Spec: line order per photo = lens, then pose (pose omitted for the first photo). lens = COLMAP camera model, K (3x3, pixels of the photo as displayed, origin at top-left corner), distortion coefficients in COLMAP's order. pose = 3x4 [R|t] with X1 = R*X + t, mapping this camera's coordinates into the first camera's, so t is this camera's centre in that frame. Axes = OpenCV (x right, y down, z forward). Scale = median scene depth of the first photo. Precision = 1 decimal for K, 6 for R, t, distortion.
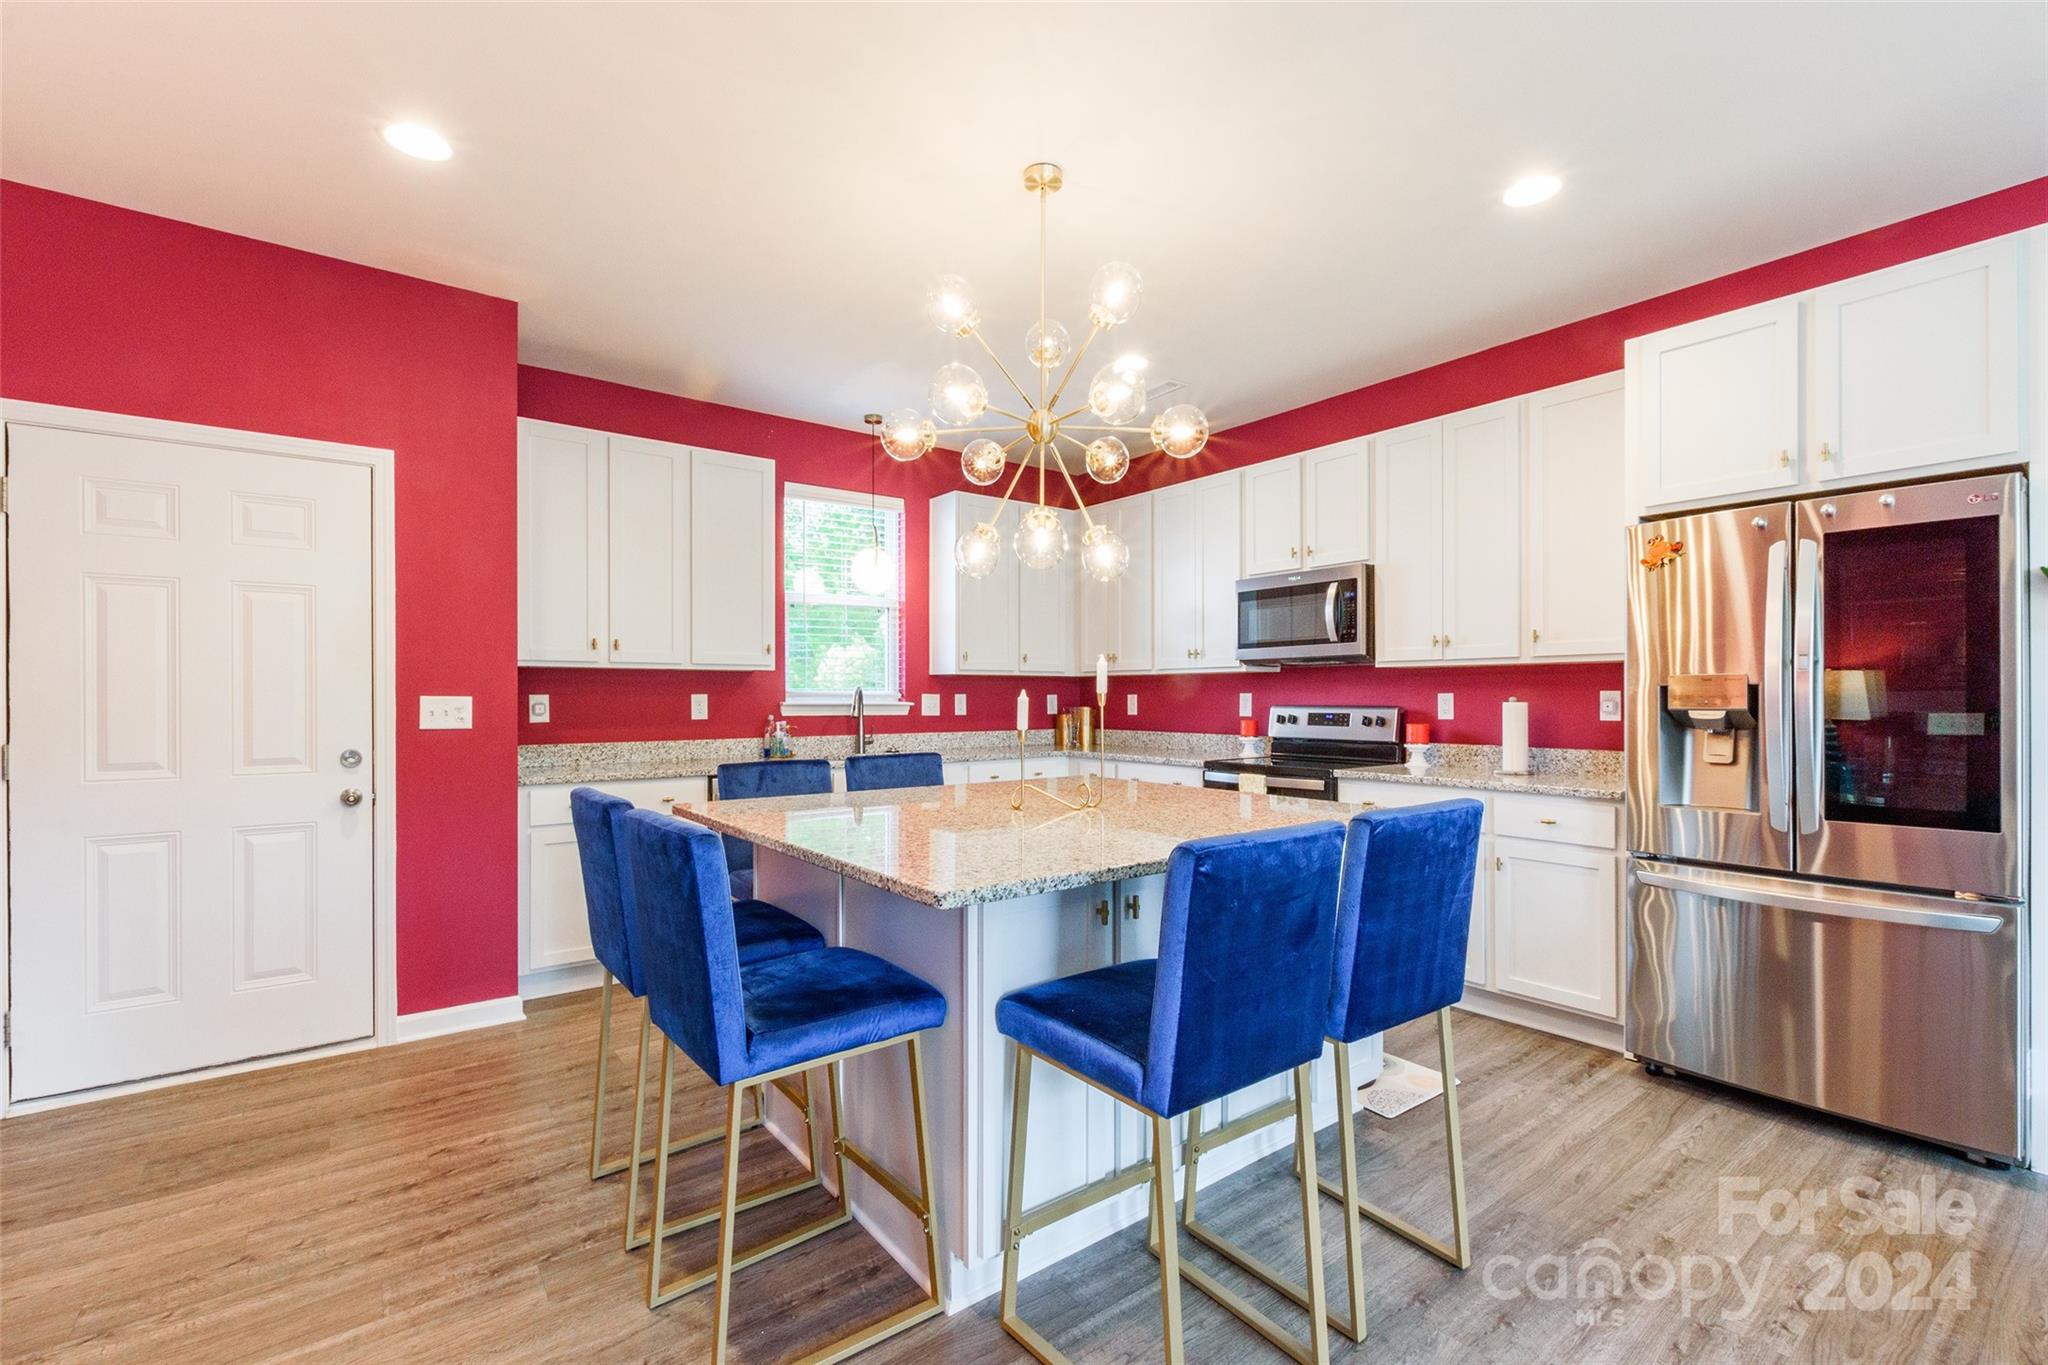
lens RADIAL K [[898.4, 0, 1030.4], [0, 898.4, 699.8], [0, 0, 1]] dist [0.000838, -0.000151]
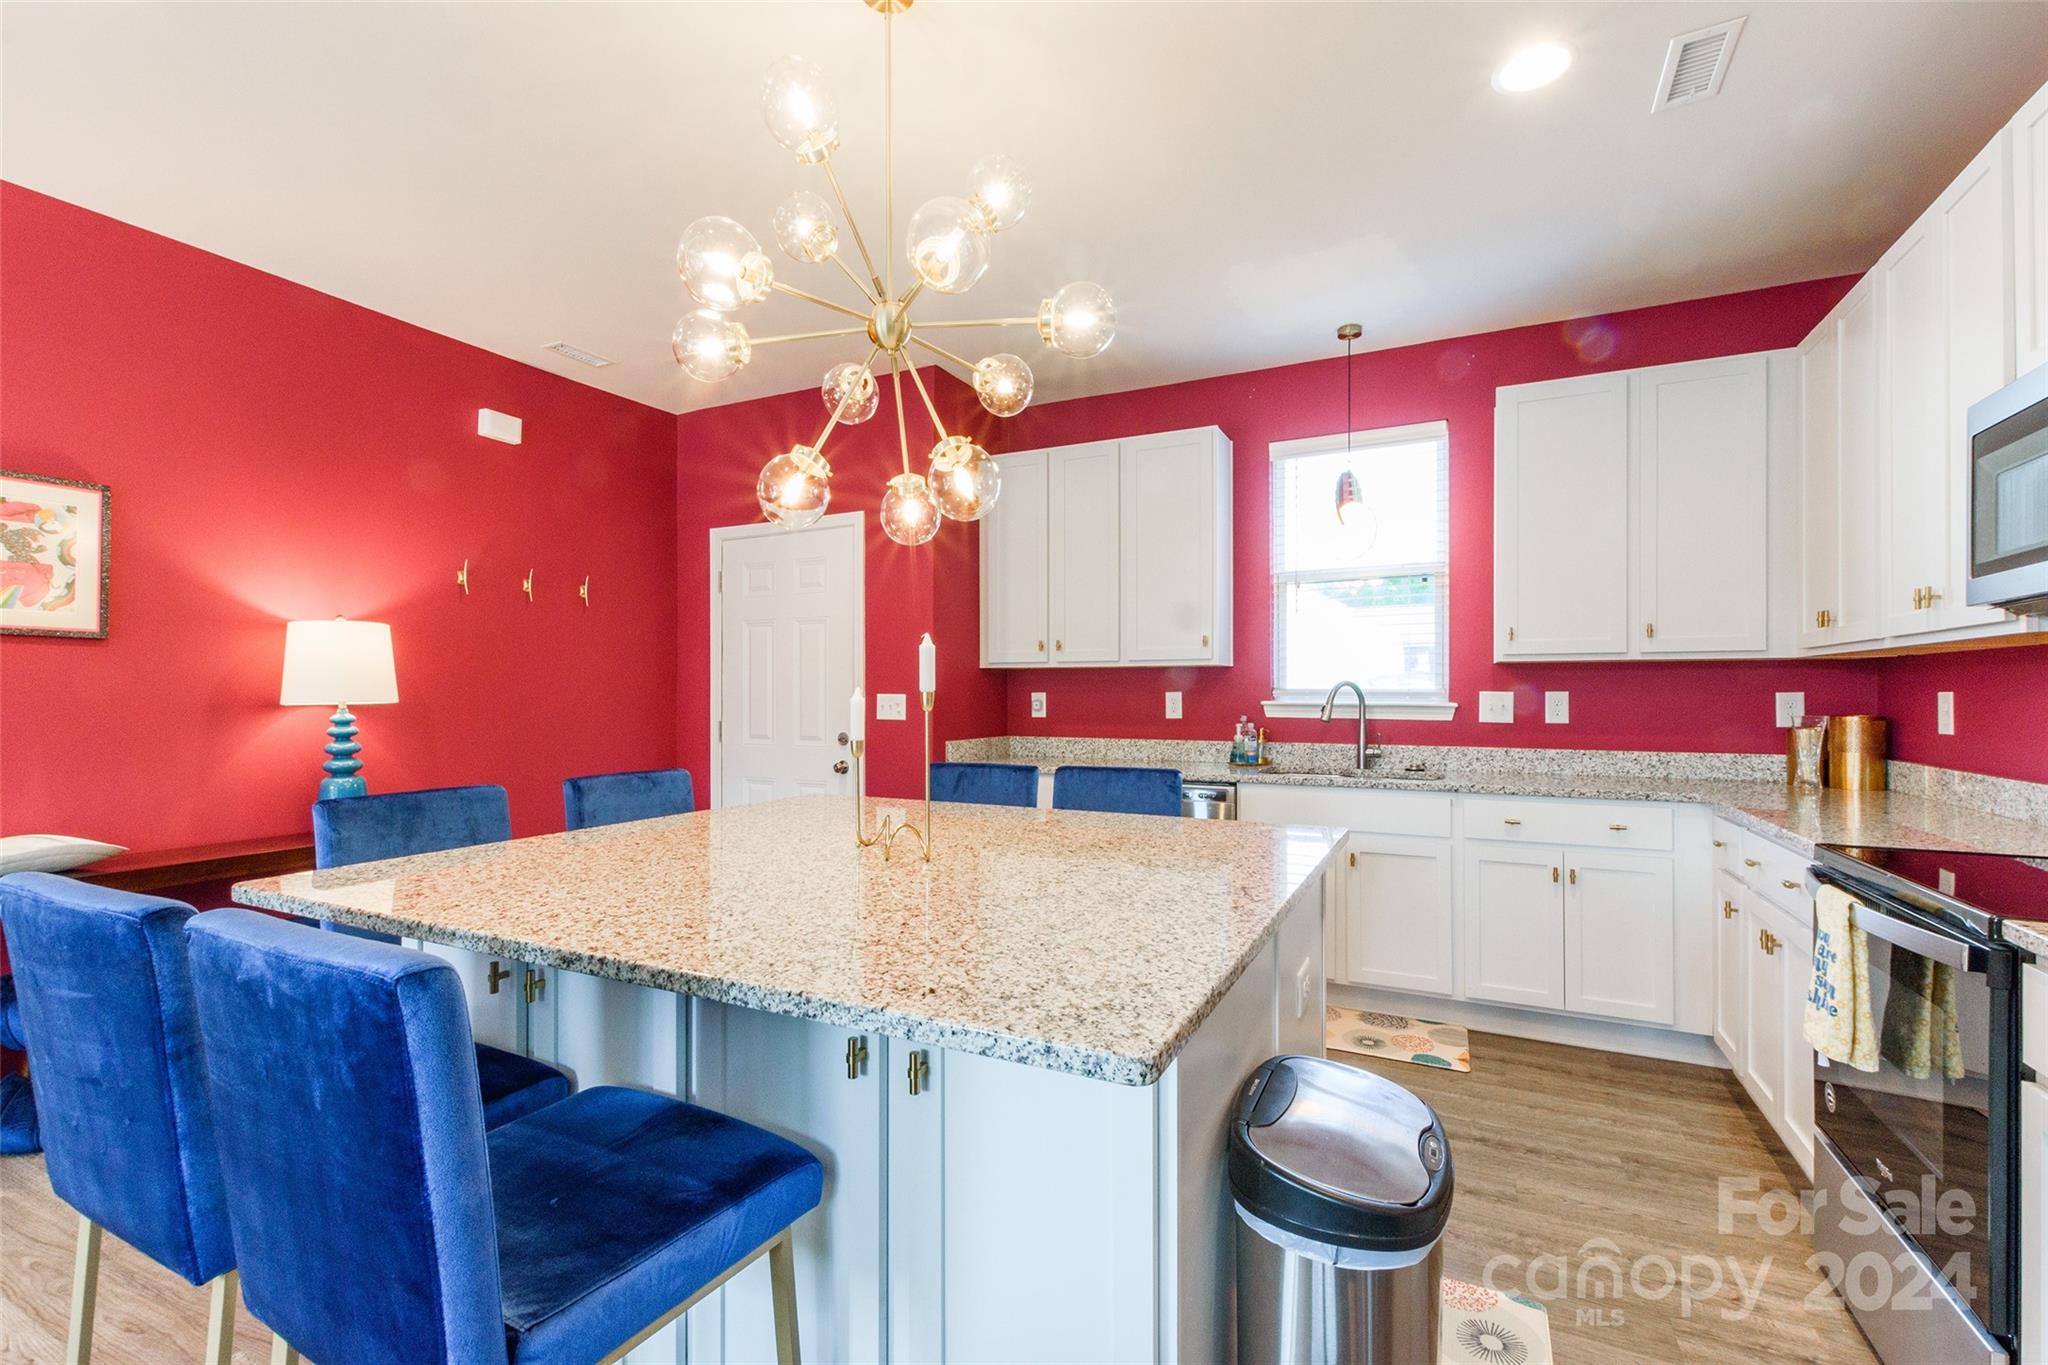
lens RADIAL K [[871.7, 0, 1020.9], [0, 871.7, 688.9], [0, 0, 1]] dist [-0.000383, -0.000110]
pose [[0.425012, -0.005255, -0.905173, 0.449815], [-0.003192, 0.999968, -0.007304, -0.002619], [0.905182, 0.005994, 0.424981, 0.522855]]
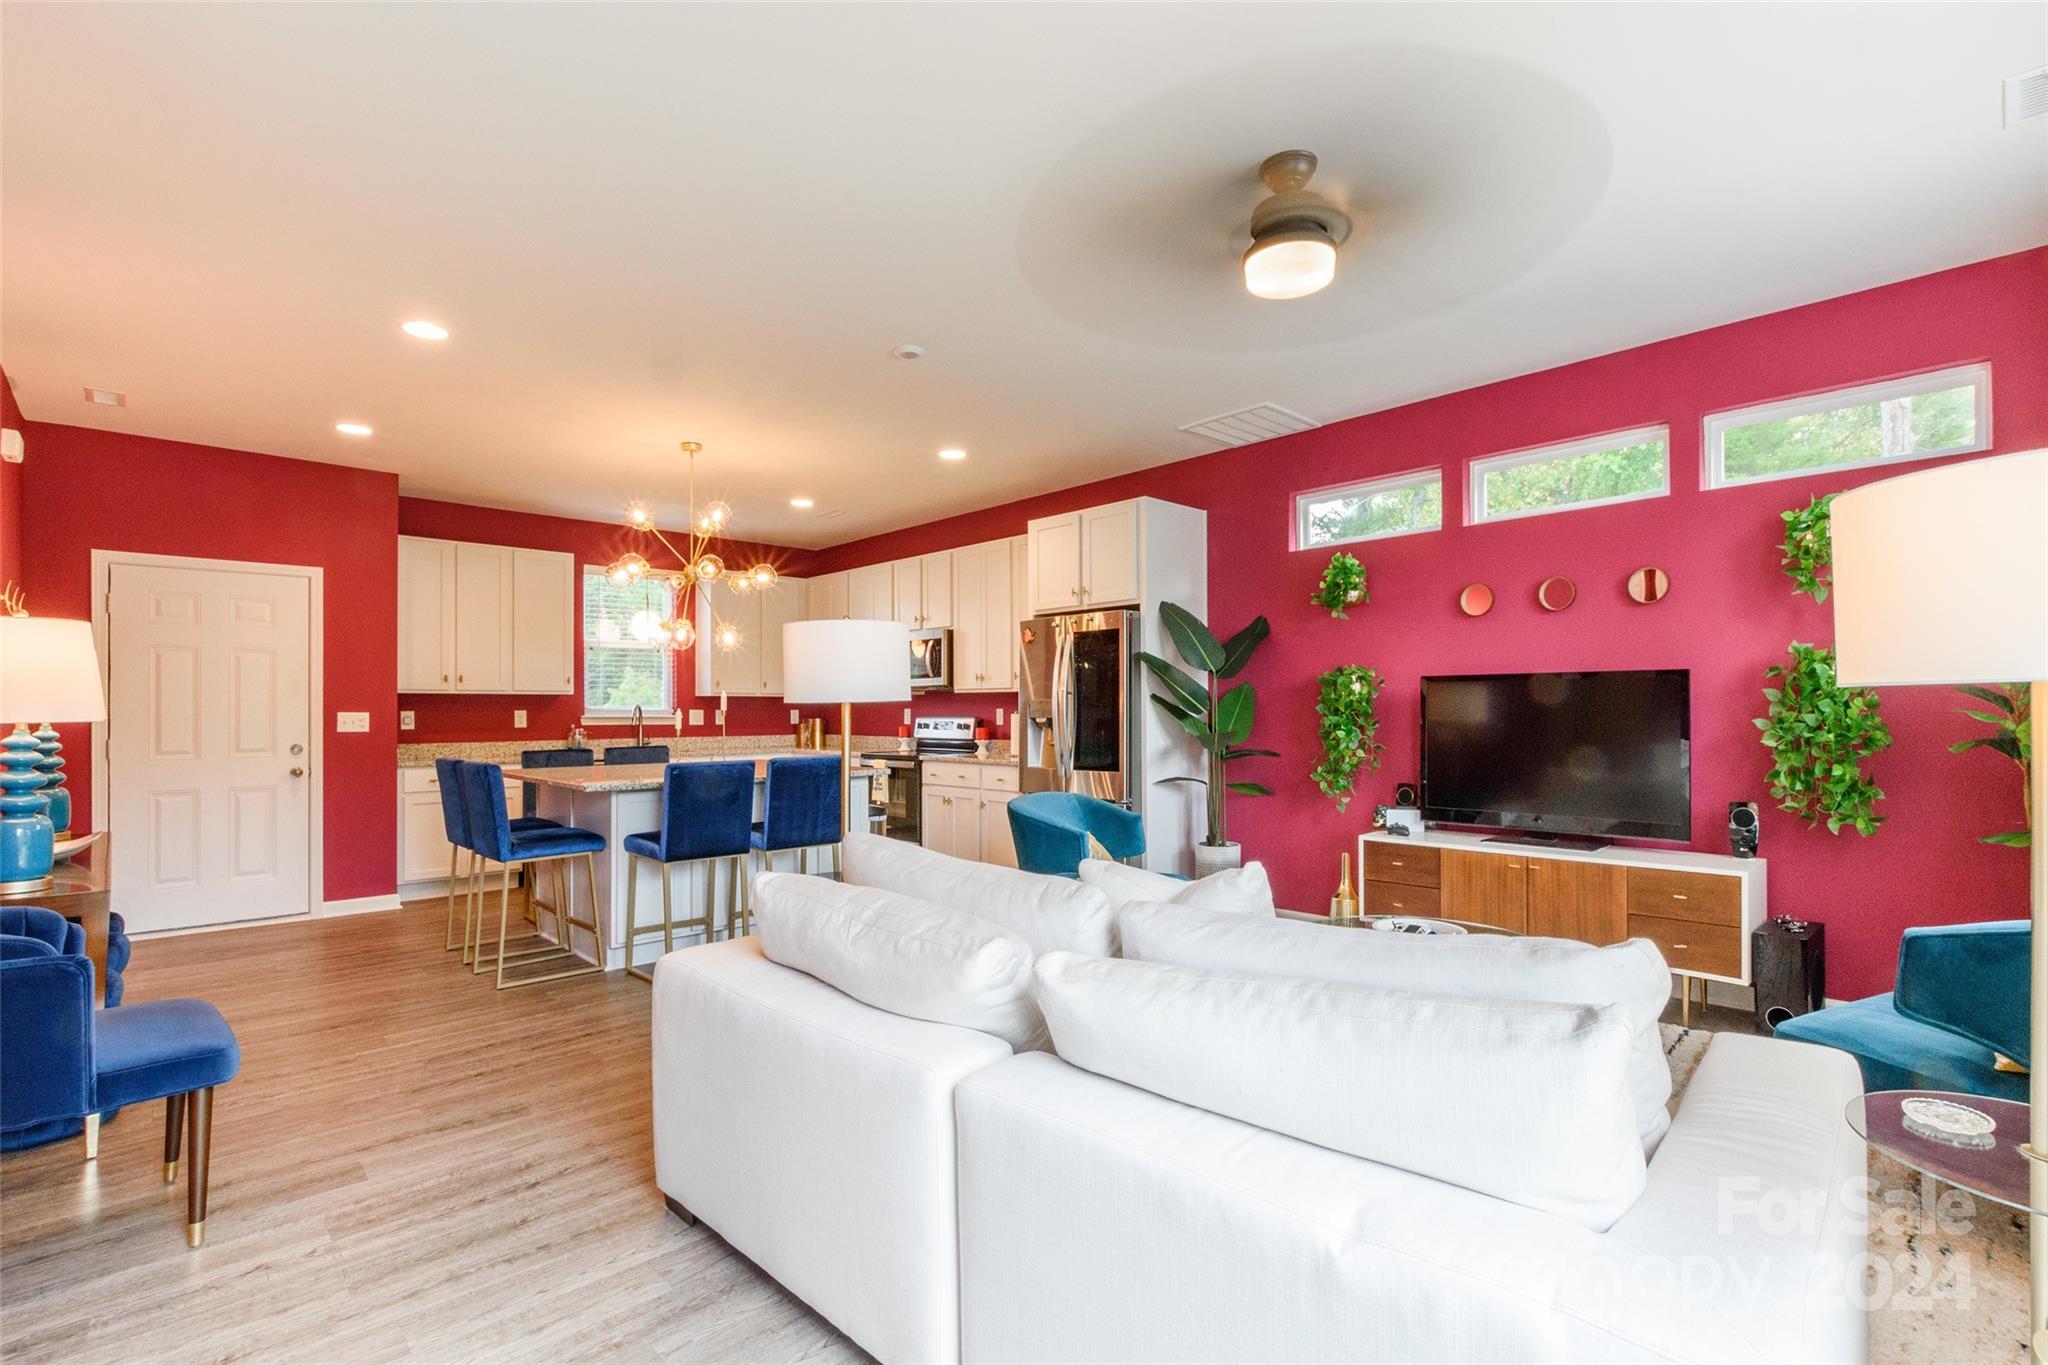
lens RADIAL K [[957.0, 0, 1021.0], [0, 957.0, 703.8], [0, 0, 1]] dist [0.007991, -0.005114]
pose [[0.995693, -0.002194, 0.092690, 0.344419], [0.003154, 0.999943, -0.010206, 0.001820], [-0.092663, 0.010454, 0.995643, -0.729745]]
